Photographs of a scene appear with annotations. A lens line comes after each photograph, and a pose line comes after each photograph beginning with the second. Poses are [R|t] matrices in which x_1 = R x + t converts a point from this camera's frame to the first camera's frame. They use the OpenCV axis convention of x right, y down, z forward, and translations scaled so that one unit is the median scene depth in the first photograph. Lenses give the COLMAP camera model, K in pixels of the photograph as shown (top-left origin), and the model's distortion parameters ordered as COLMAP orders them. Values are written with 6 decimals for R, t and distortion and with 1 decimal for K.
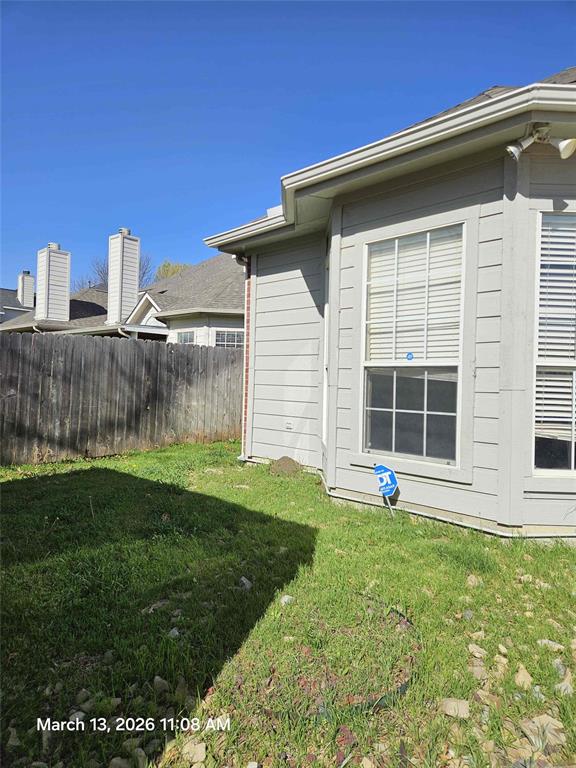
lens RADIAL K [[516.2, 0, 289.8], [0, 516.2, 384.9], [0, 0, 1]] dist [0.029267, -0.006453]
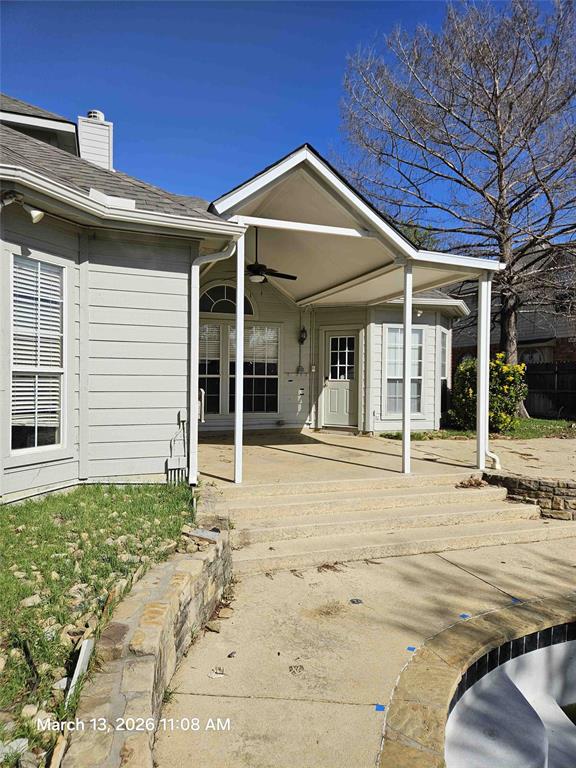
lens RADIAL K [[516.2, 0, 289.5], [0, 516.2, 386.4], [0, 0, 1]] dist [0.029267, -0.006453]
pose [[0.434084, -0.024433, 0.900541, -0.401957], [0.003291, 0.999668, 0.025536, -0.029625], [-0.900866, -0.008121, 0.434021, -0.196171]]
